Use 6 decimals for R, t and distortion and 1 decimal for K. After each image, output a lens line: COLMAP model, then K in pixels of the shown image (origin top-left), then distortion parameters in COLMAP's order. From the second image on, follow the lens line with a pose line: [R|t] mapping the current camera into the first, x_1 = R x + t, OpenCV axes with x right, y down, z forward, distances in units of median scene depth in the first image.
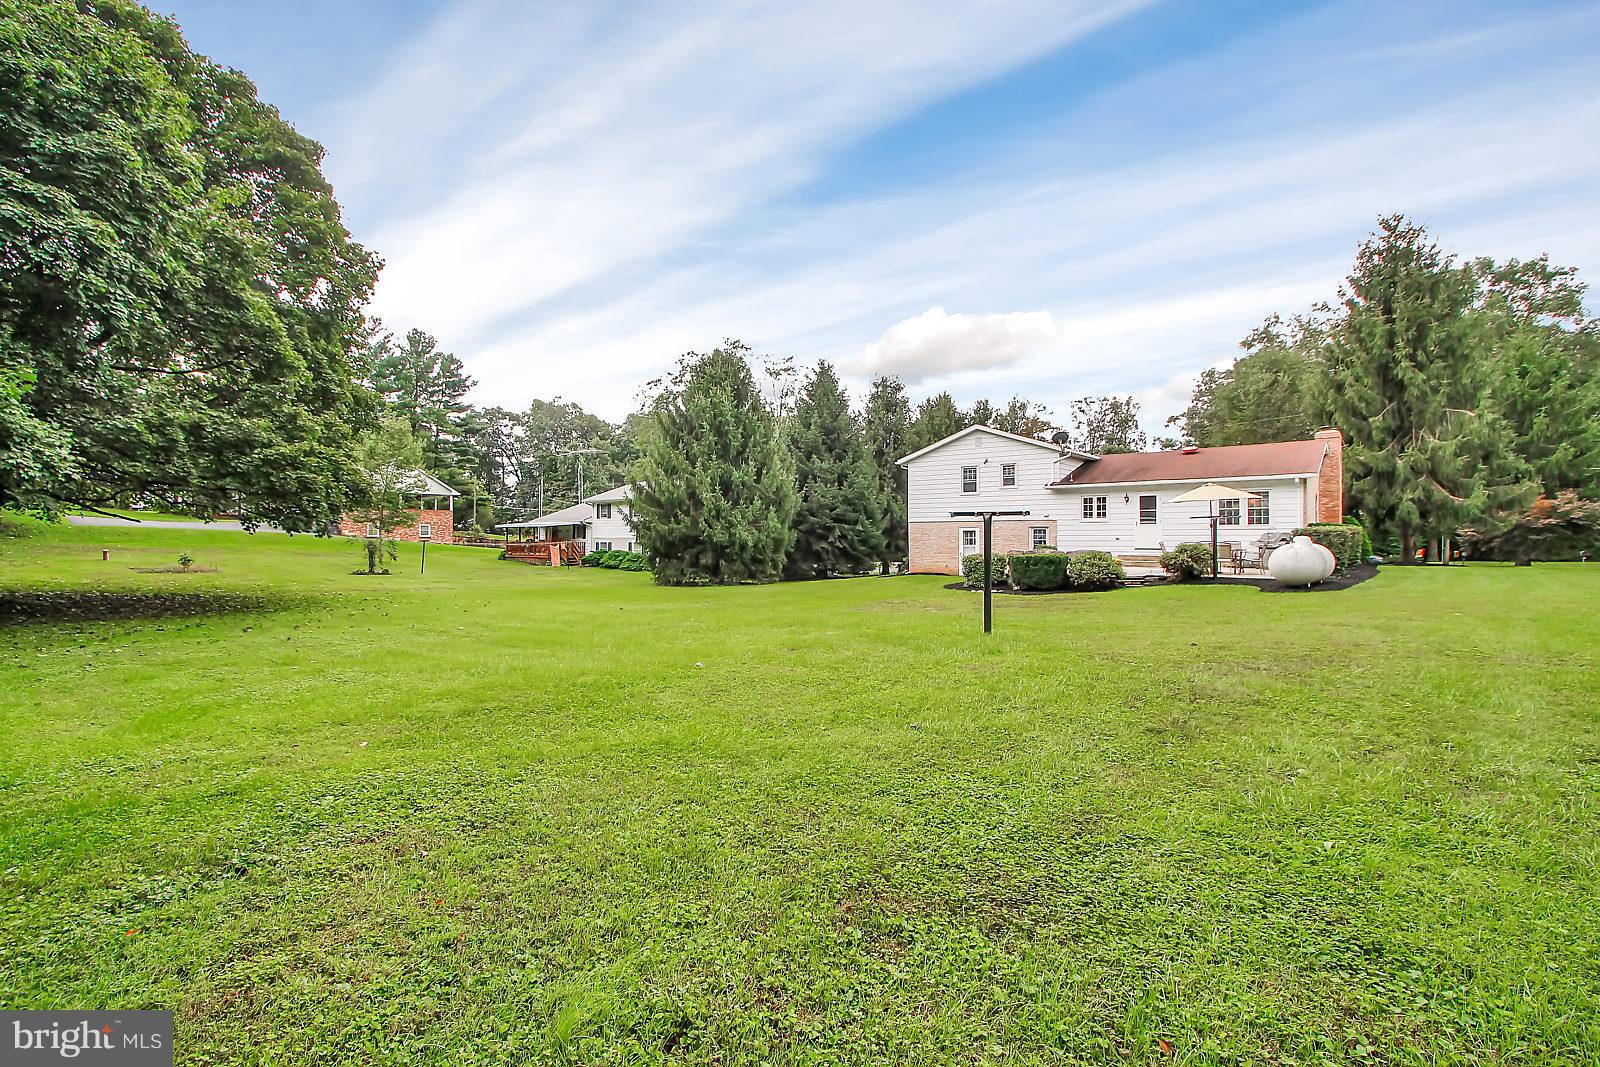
lens RADIAL K [[747.7, 0, 808.2], [0, 747.7, 538.0], [0, 0, 1]] dist [-0.000116, 0.000059]
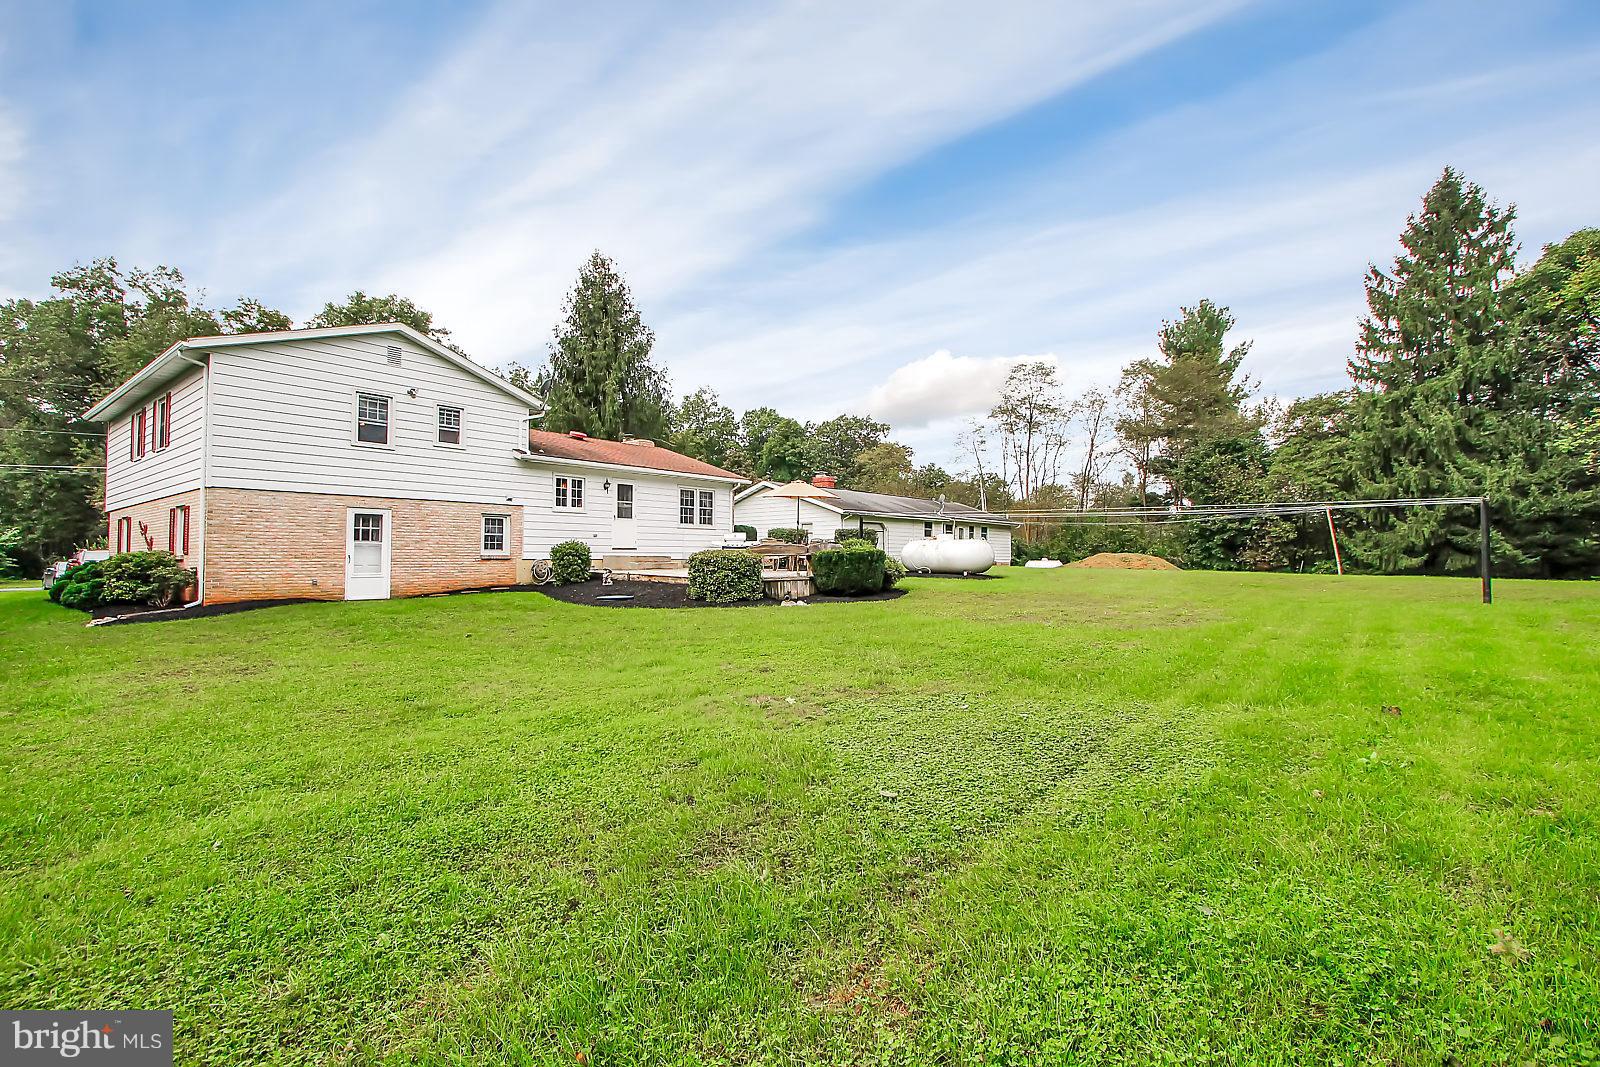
lens RADIAL K [[747.7, 0, 808.2], [0, 747.7, 538.0], [0, 0, 1]] dist [-0.000116, 0.000059]
pose [[-0.019191, 0.030029, 0.999365, -0.357935], [0.004246, 0.999542, -0.029953, 0.027064], [-0.999807, 0.003668, -0.019310, 0.778519]]
